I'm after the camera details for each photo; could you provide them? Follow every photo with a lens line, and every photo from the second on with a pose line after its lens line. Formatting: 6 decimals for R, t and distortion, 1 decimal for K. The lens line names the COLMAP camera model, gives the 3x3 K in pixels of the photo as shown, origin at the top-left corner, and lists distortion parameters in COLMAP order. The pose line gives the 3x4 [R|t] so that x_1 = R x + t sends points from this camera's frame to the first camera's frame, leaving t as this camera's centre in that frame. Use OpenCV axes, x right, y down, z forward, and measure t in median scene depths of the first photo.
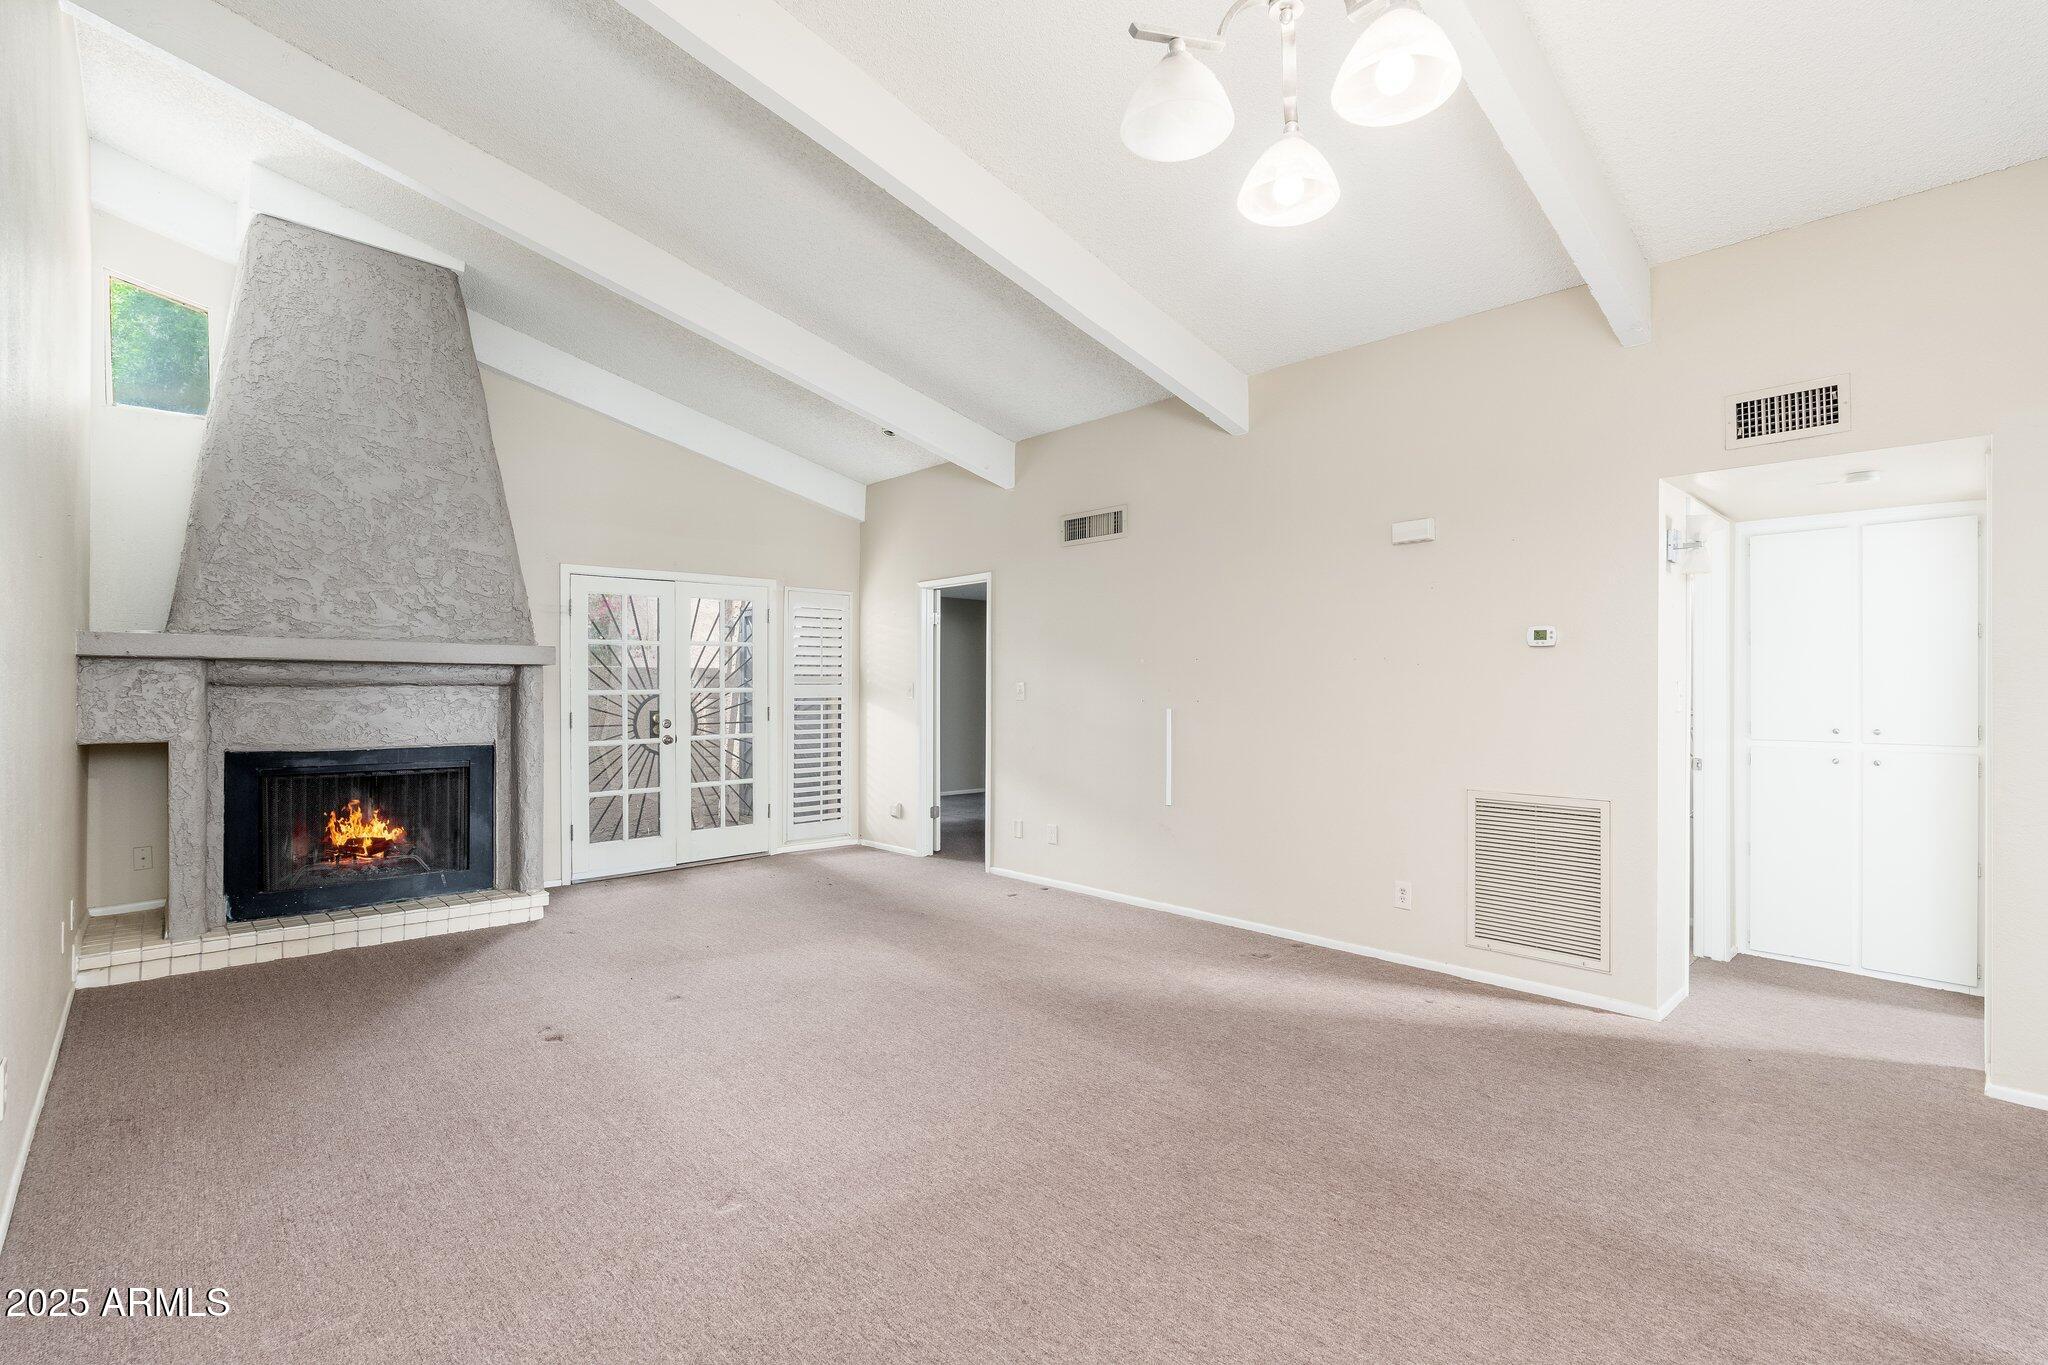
lens RADIAL K [[925.8, 0, 1032.1], [0, 925.8, 691.7], [0, 0, 1]] dist [-0.001835, 0.000224]
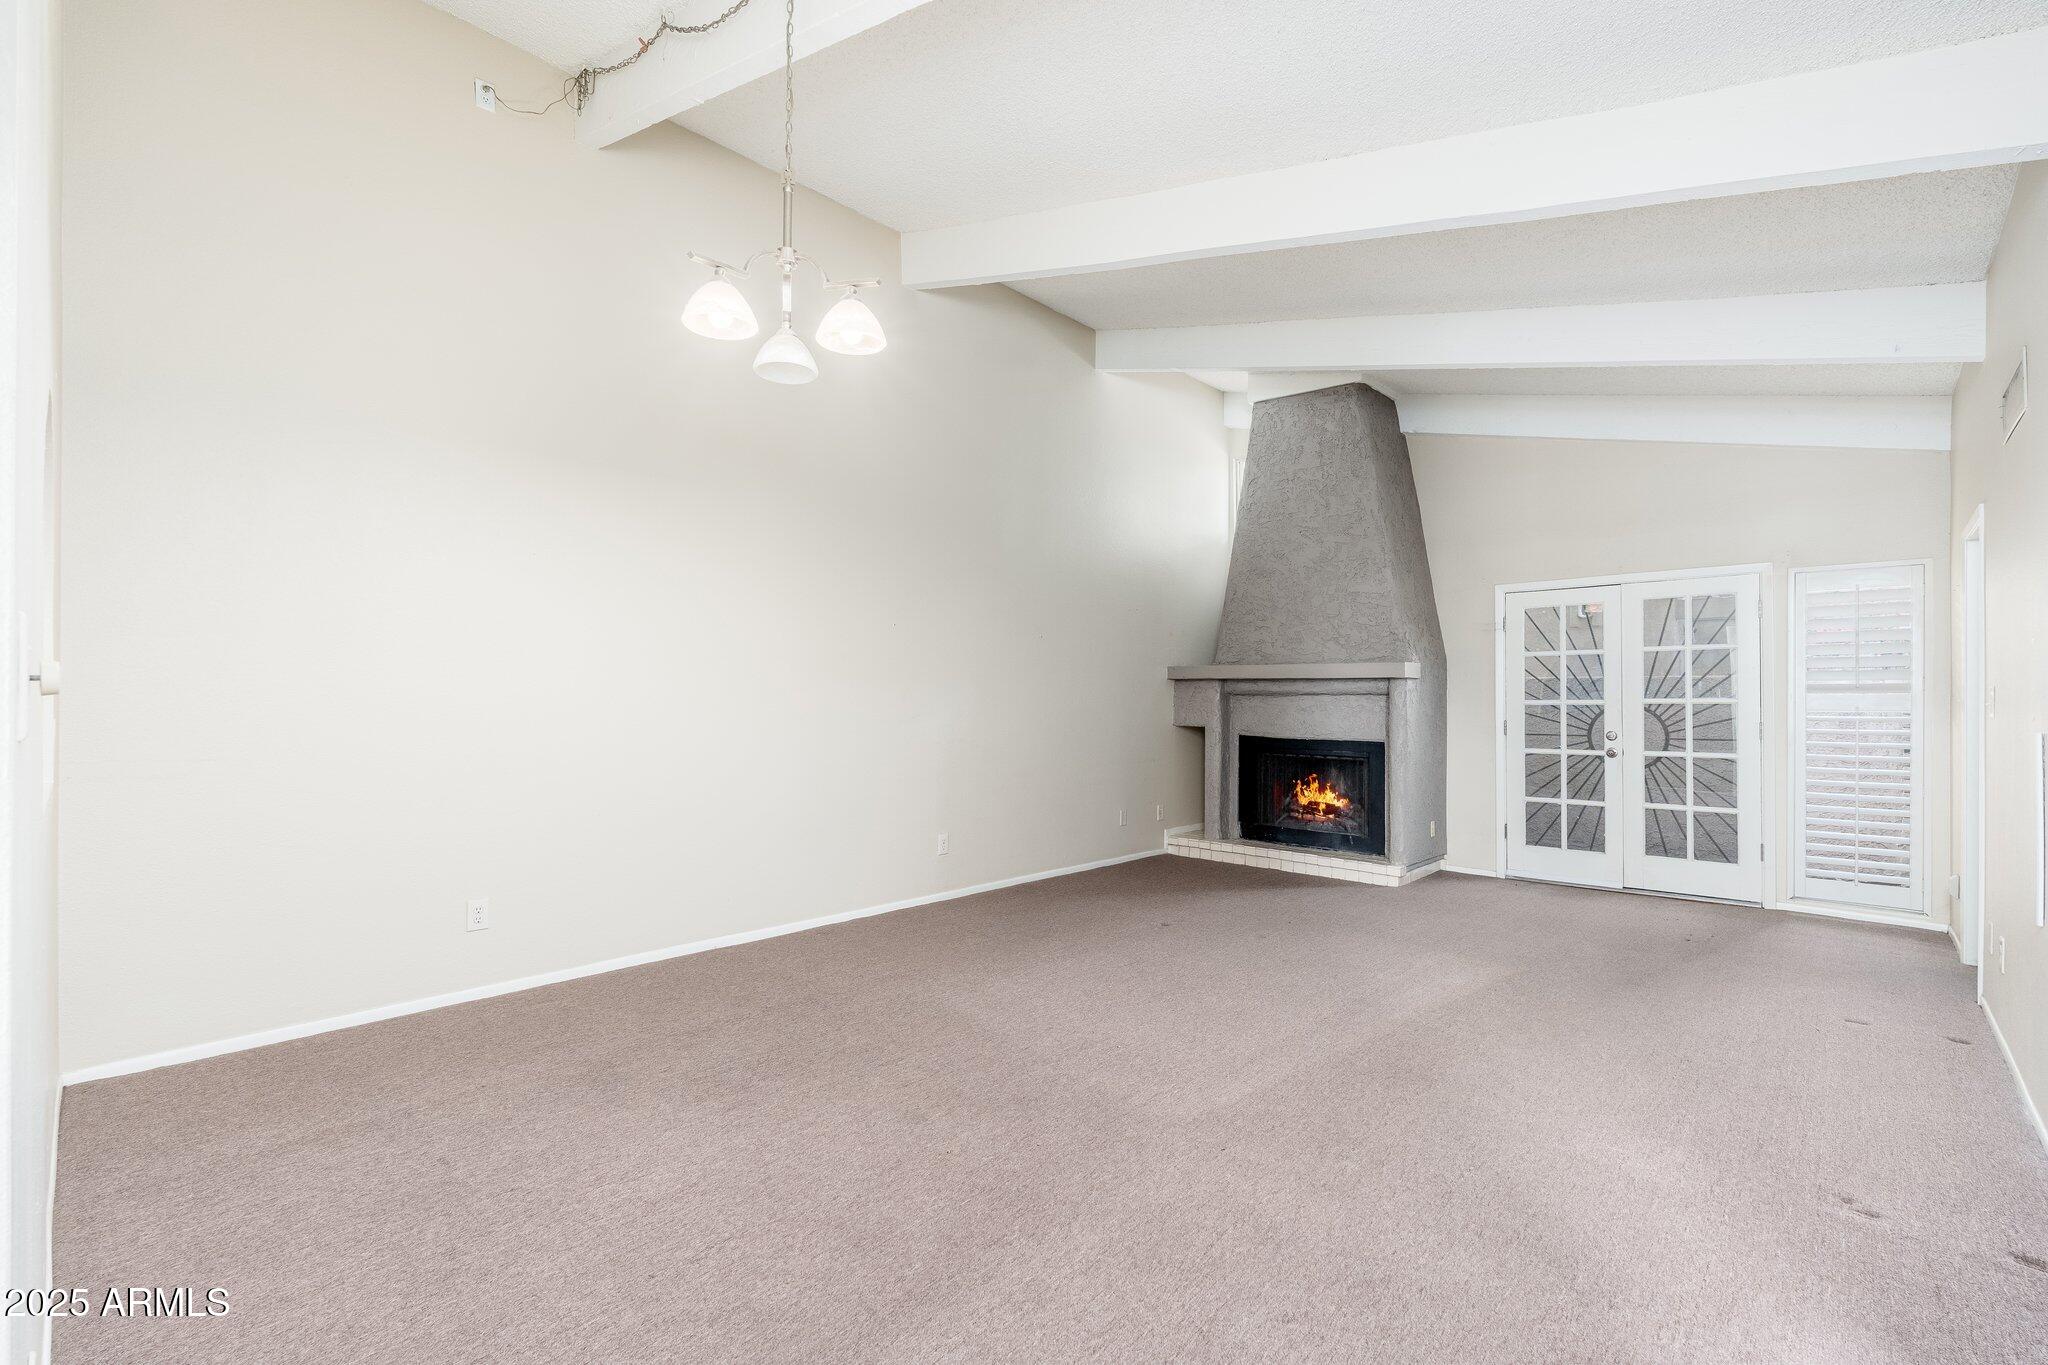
lens RADIAL K [[911.3, 0, 1039.7], [0, 911.3, 694.2], [0, 0, 1]] dist [-0.001933, 0.002044]
pose [[0.081764, -0.006404, -0.996631, 0.654433], [-0.010657, 0.999917, -0.007299, 0.006862], [0.996595, 0.011217, 0.081689, 0.456624]]
